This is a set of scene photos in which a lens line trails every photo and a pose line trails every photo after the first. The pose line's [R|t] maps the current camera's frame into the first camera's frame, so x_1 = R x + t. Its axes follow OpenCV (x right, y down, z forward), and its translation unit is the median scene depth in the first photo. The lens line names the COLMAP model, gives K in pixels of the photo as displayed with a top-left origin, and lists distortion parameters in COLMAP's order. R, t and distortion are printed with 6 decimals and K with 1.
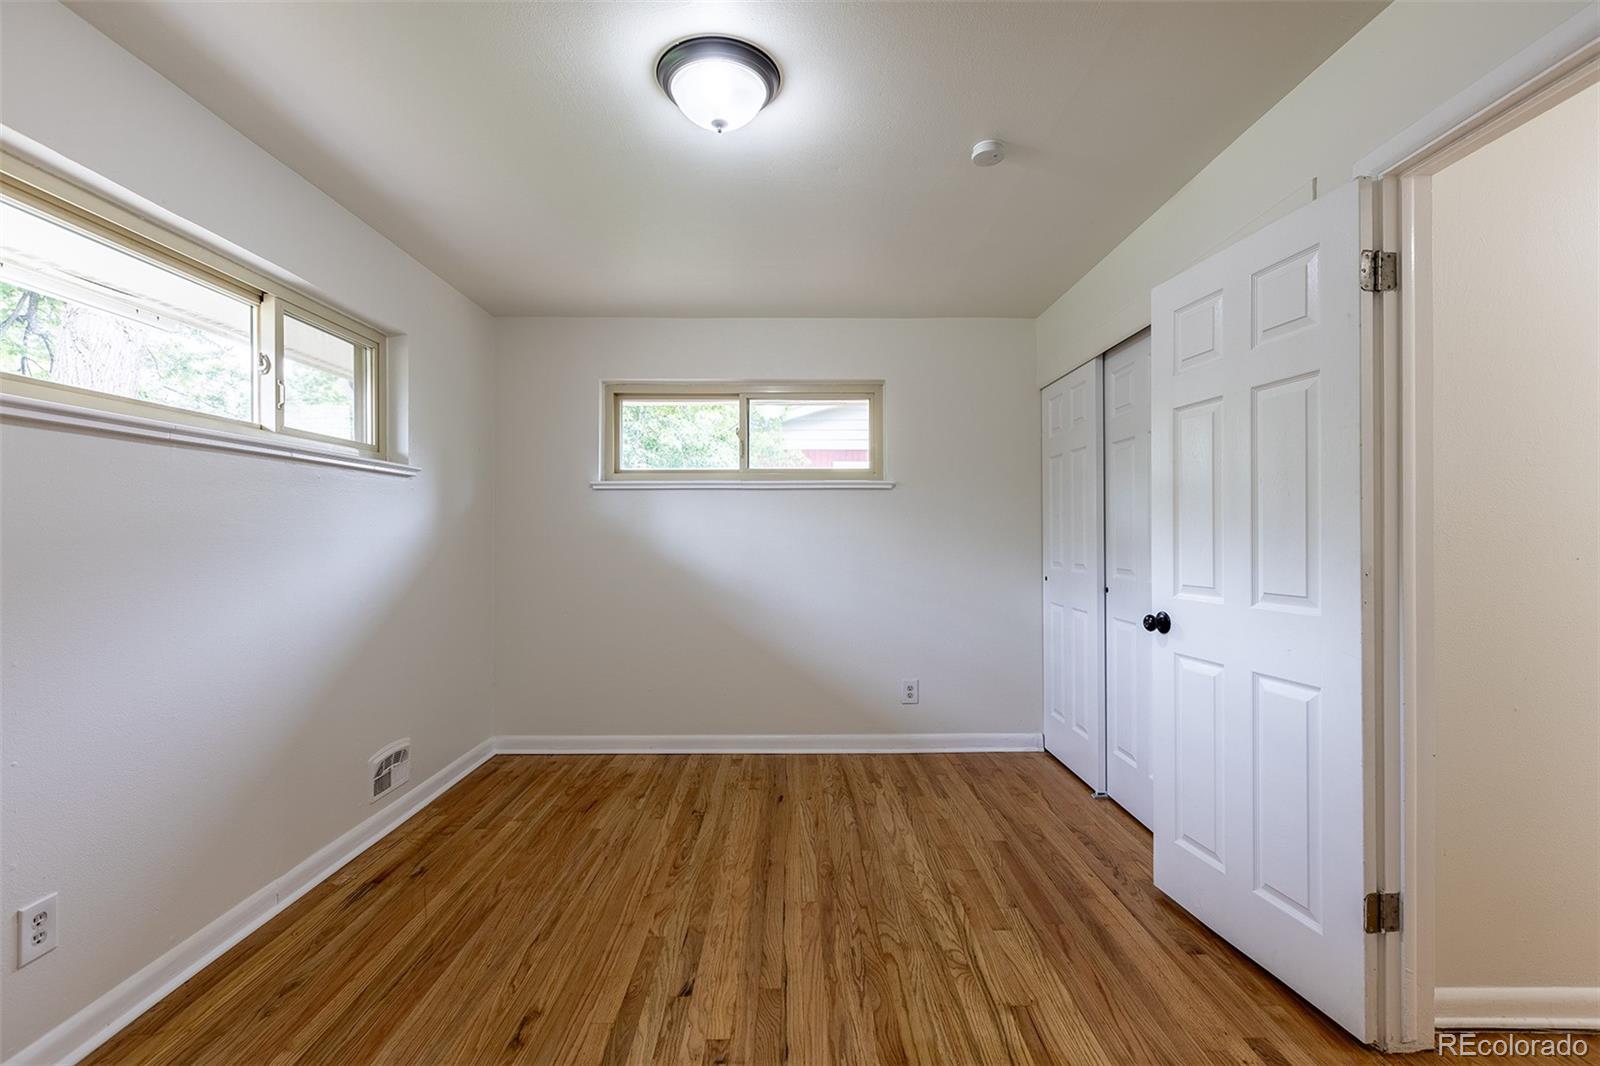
lens RADIAL K [[717.7, 0, 794.5], [0, 717.7, 531.2], [0, 0, 1]] dist [-0.001261, -0.001028]
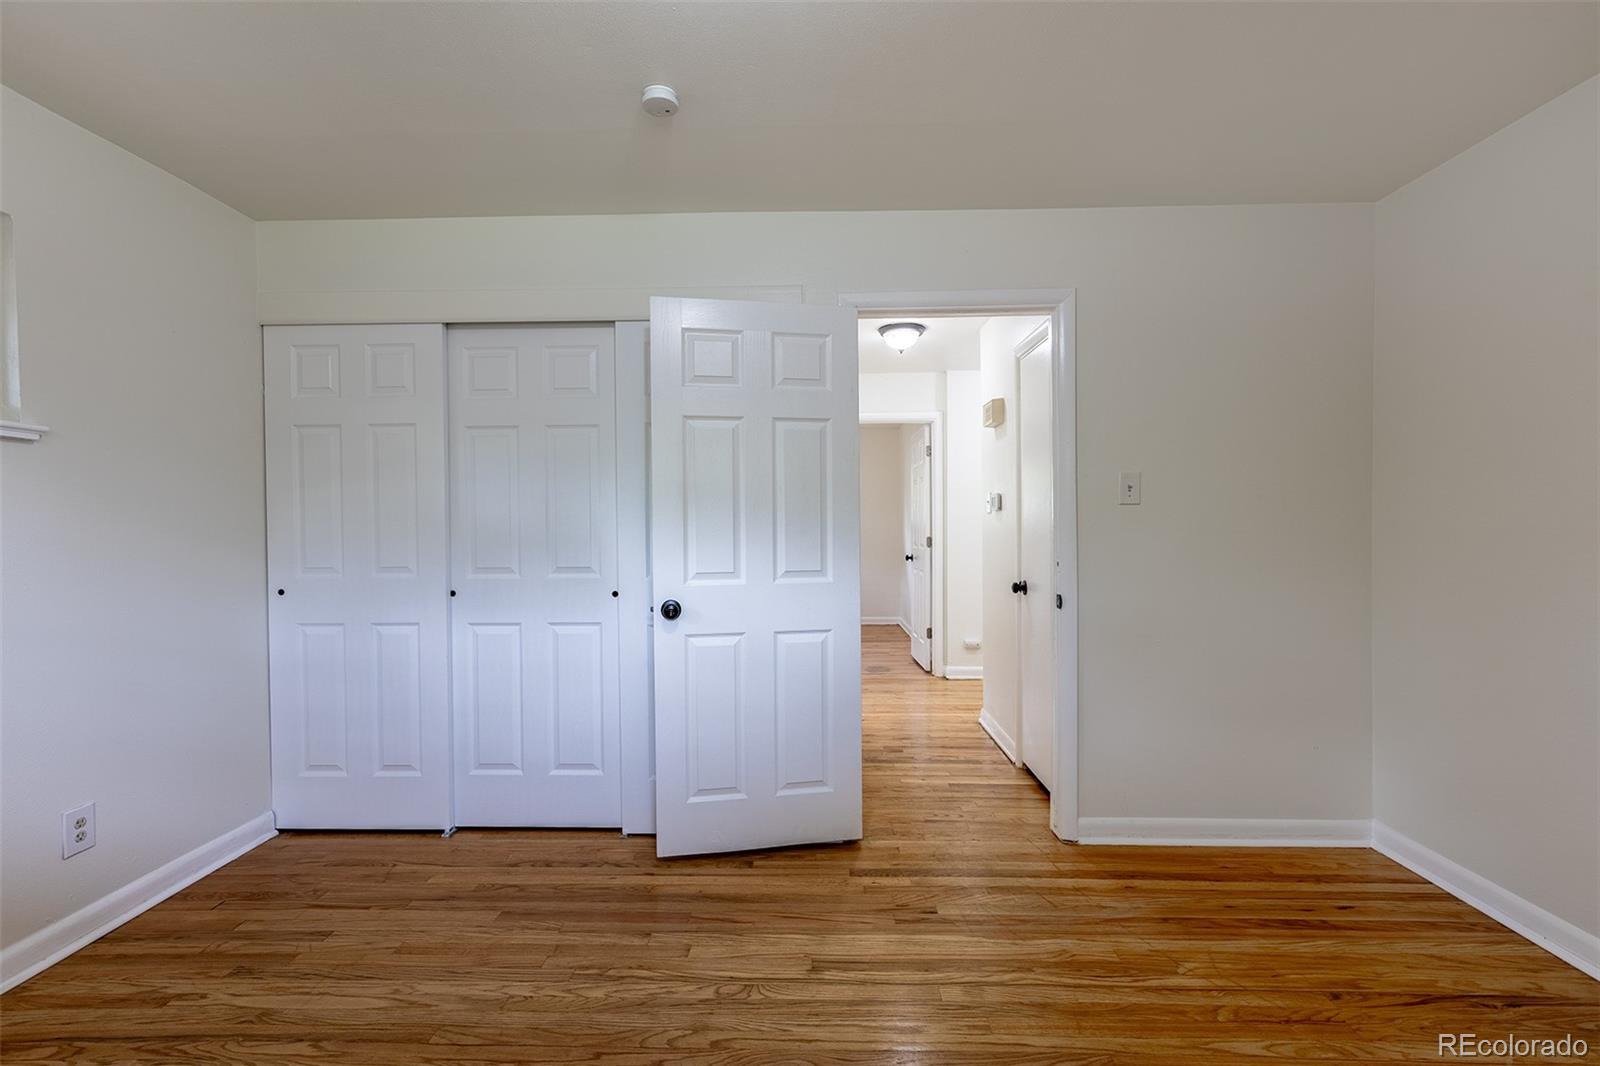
lens RADIAL K [[717.7, 0, 798.9], [0, 717.7, 534.4], [0, 0, 1]] dist [-0.001261, -0.001028]
pose [[0.021905, -0.007572, 0.999731, -0.548214], [-0.000885, 0.999971, 0.007593, 0.002416], [-0.999760, -0.001051, 0.021898, 0.713376]]
